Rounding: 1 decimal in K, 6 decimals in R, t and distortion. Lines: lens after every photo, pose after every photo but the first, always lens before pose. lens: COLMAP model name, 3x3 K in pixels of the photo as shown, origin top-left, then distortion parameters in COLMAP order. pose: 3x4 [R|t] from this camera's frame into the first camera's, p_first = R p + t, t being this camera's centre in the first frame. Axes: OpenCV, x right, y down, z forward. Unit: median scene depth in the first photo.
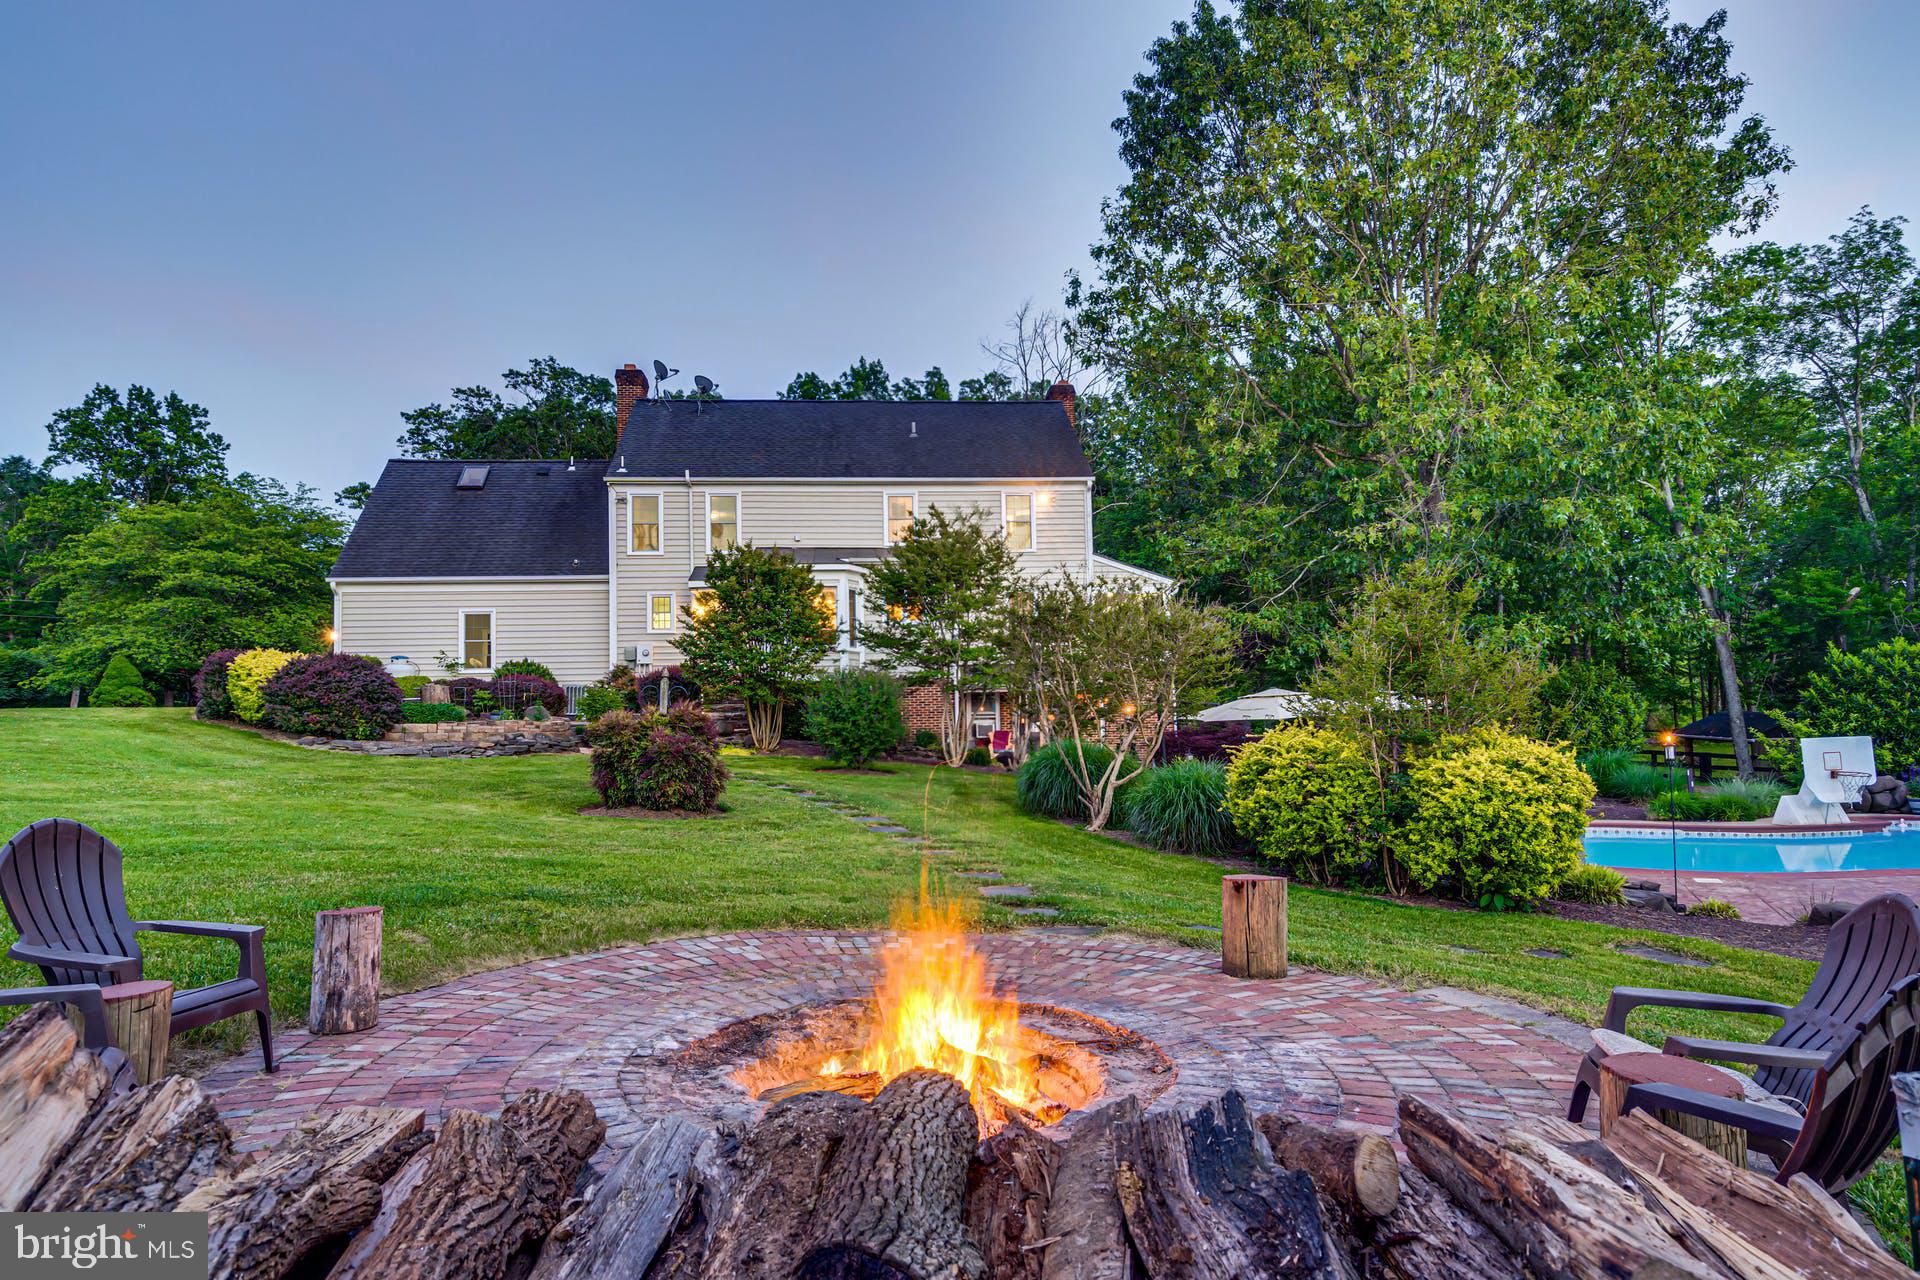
lens RADIAL K [[1172.7, 0, 939.5], [0, 1172.7, 650.9], [0, 0, 1]] dist [0.003974, 0.005302]
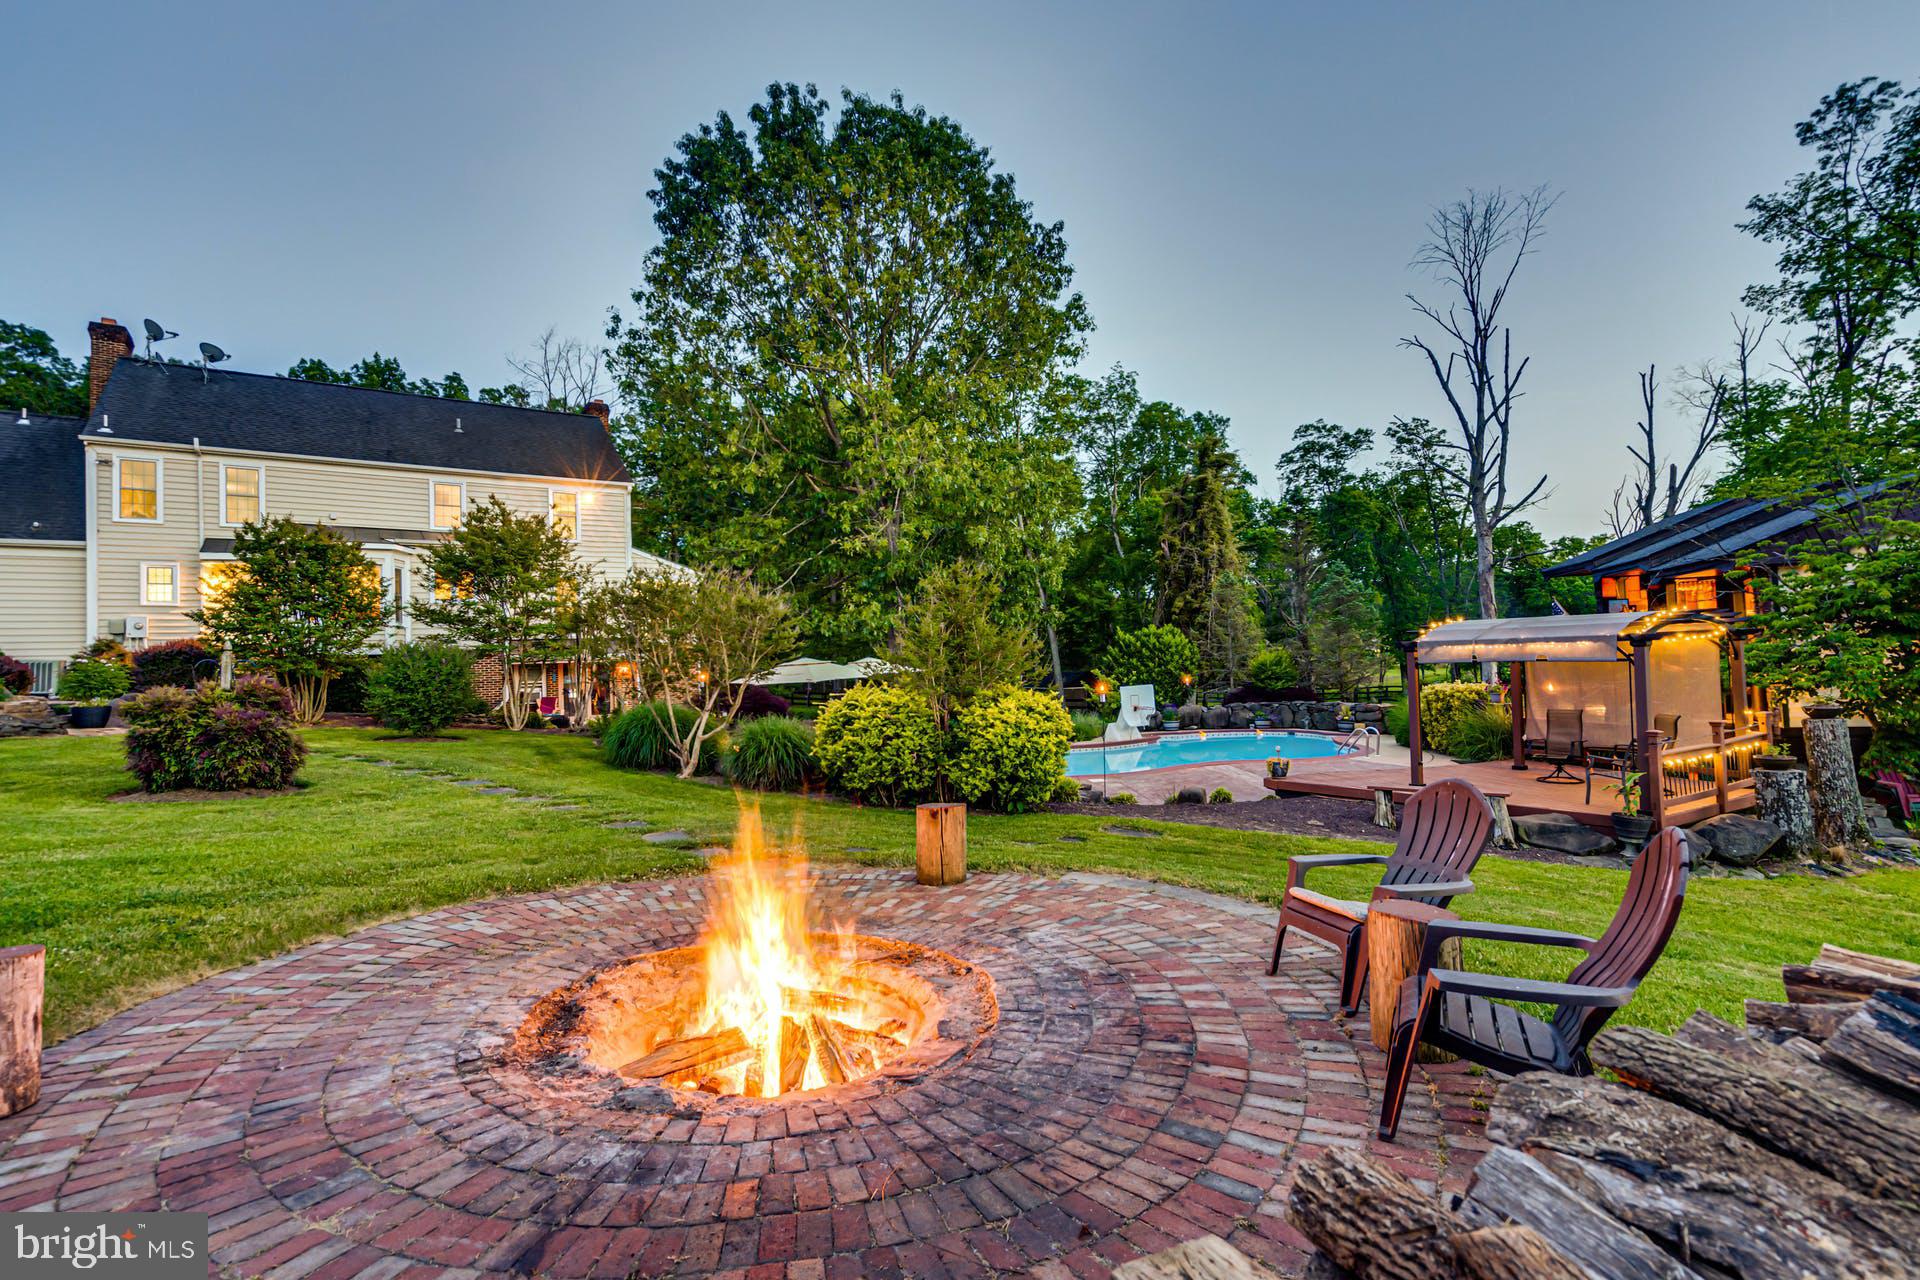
lens RADIAL K [[904.9, 0, 969.7], [0, 904.9, 634.9], [0, 0, 1]] dist [-0.009200, 0.003999]
pose [[0.859523, 0.005770, 0.511064, -0.051372], [-0.008221, 0.999963, 0.002537, 0.001595], [-0.511030, -0.006382, 0.859539, 0.036641]]
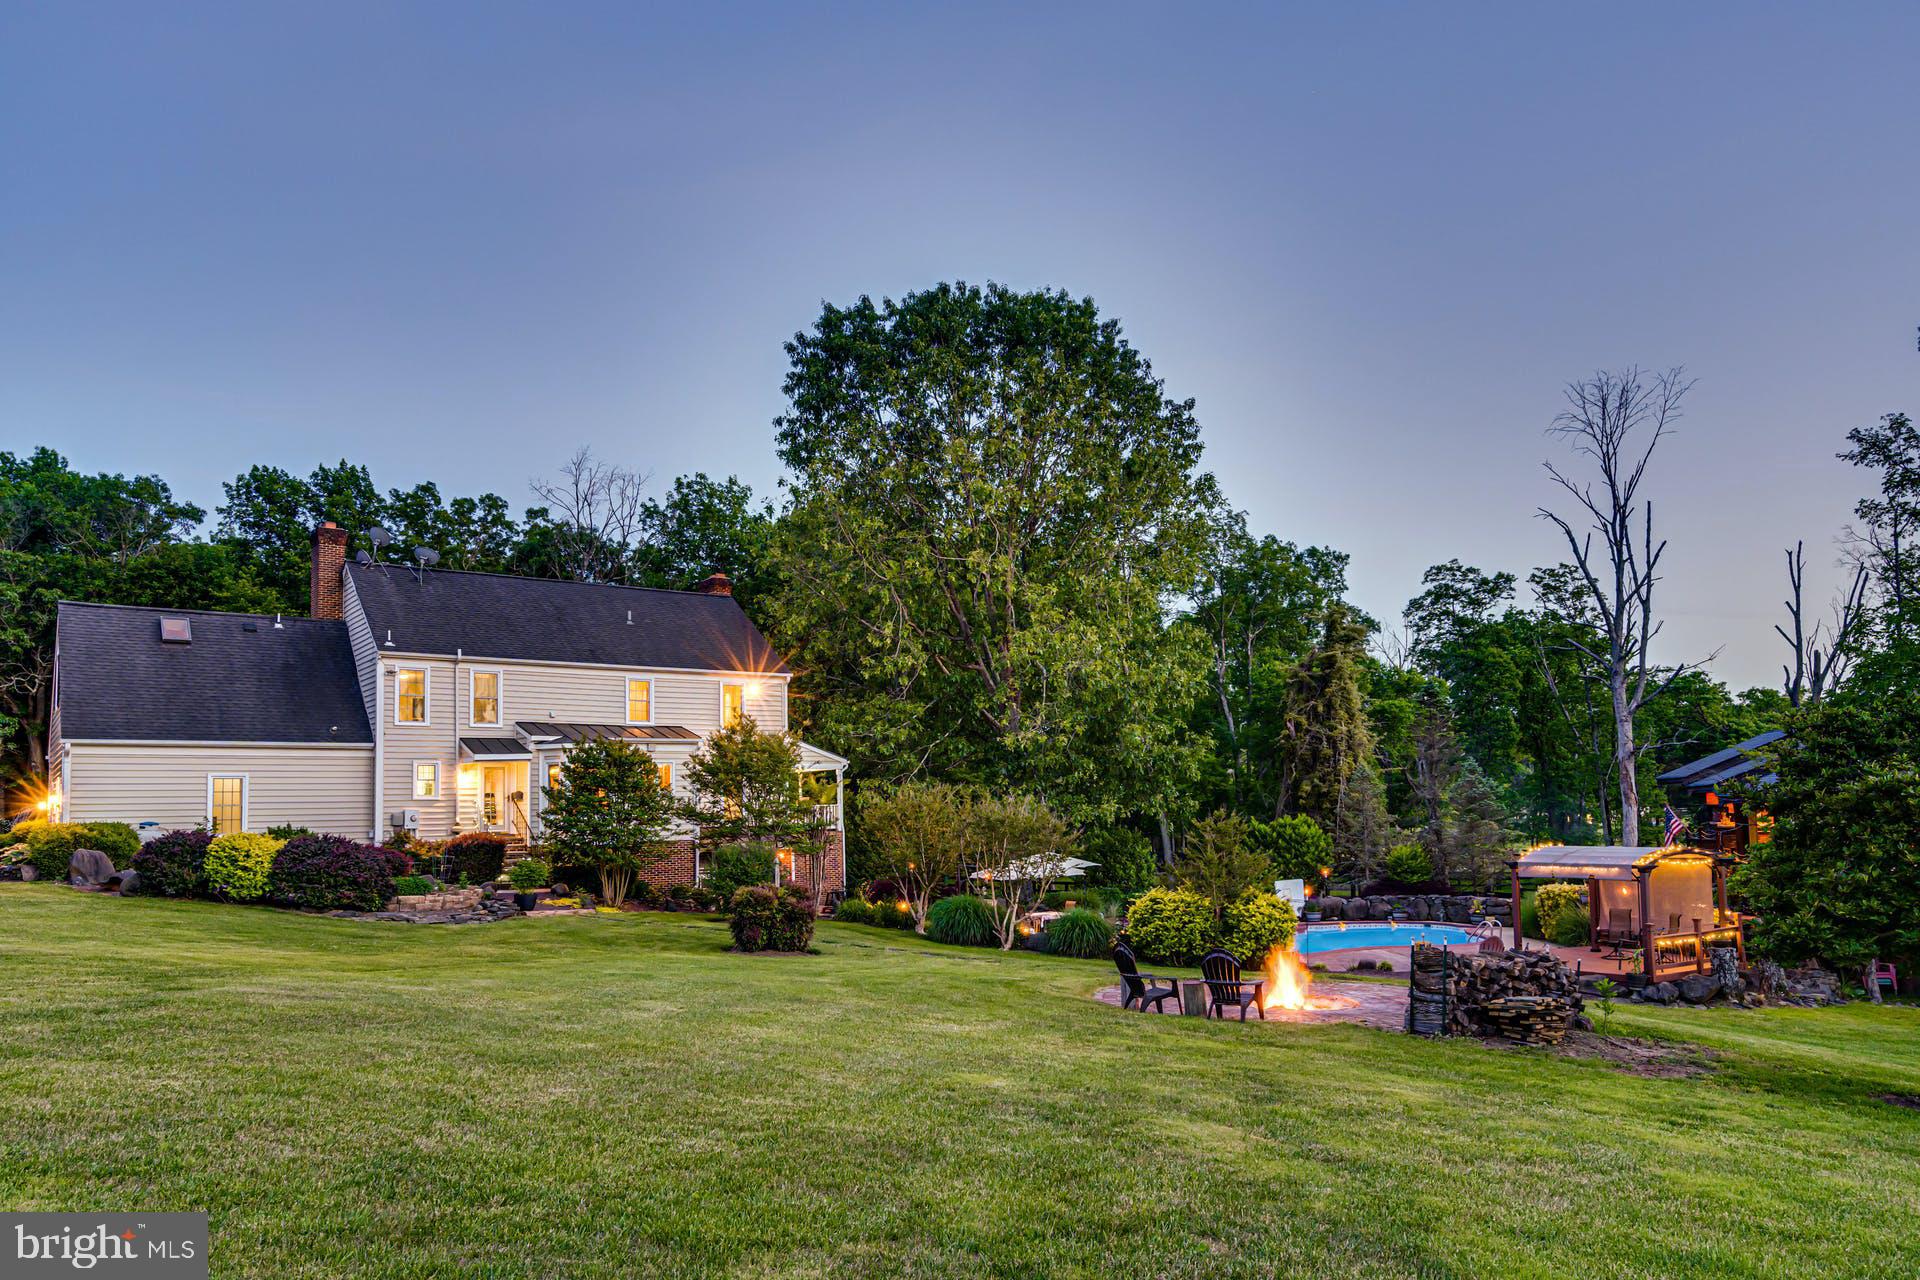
lens RADIAL K [[1363.3, 0, 973.3], [0, 1363.3, 717.9], [0, 0, 1]] dist [-0.001951, 0.002175]
pose [[0.843480, 0.040342, 0.535644, -0.555065], [-0.022260, 0.998944, -0.040182, -0.057788], [-0.536699, 0.021969, 0.843488, -0.359826]]
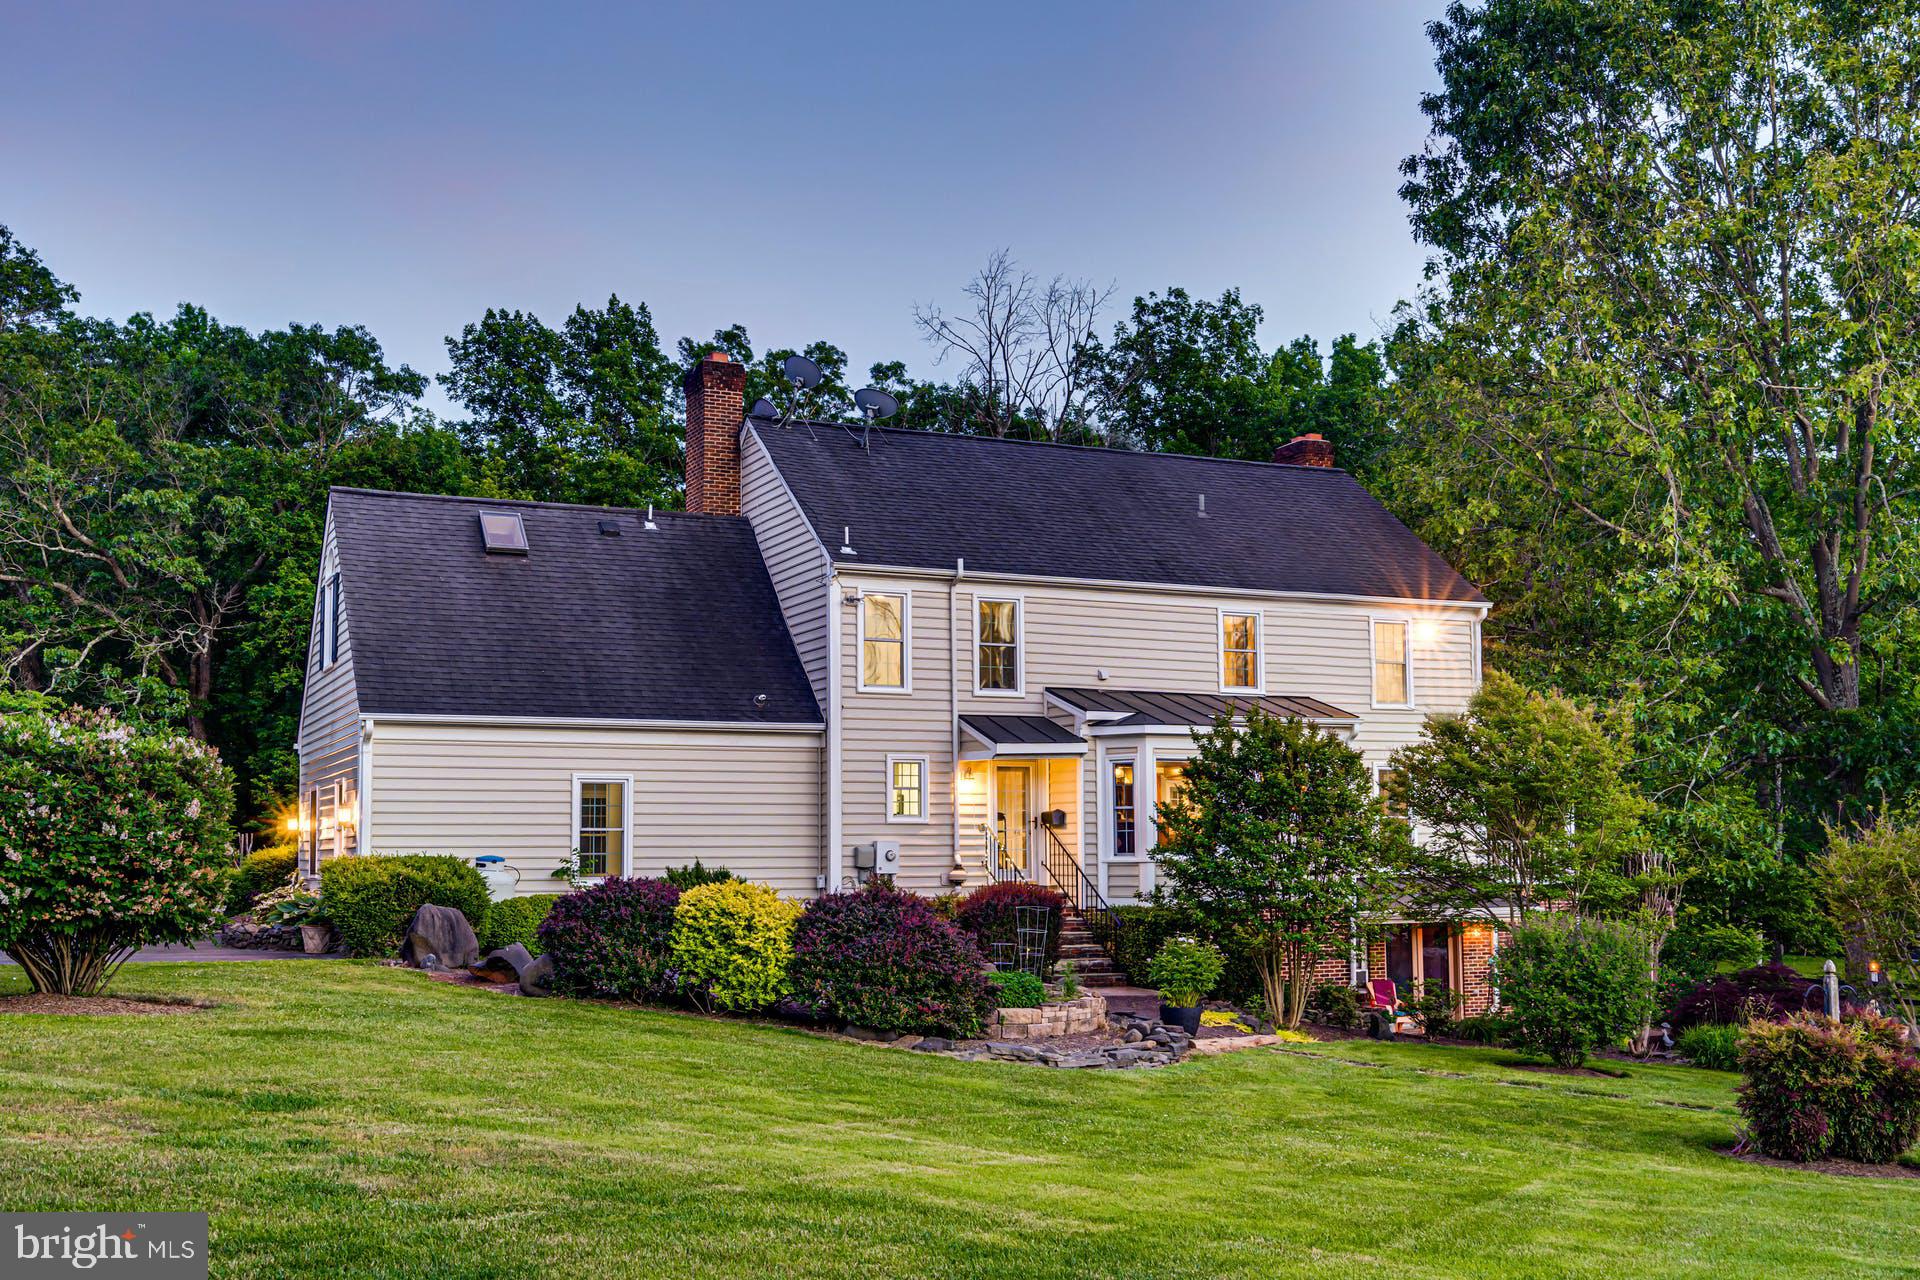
lens RADIAL K [[2035.1, 0, 908.1], [0, 2035.1, 697.9], [0, 0, 1]] dist [-0.009733, 0.000000]
pose [[0.942519, 0.041811, 0.331525, -0.674674], [-0.031287, 0.998825, -0.037021, -0.046767], [-0.332683, 0.024521, 0.942720, 0.006856]]
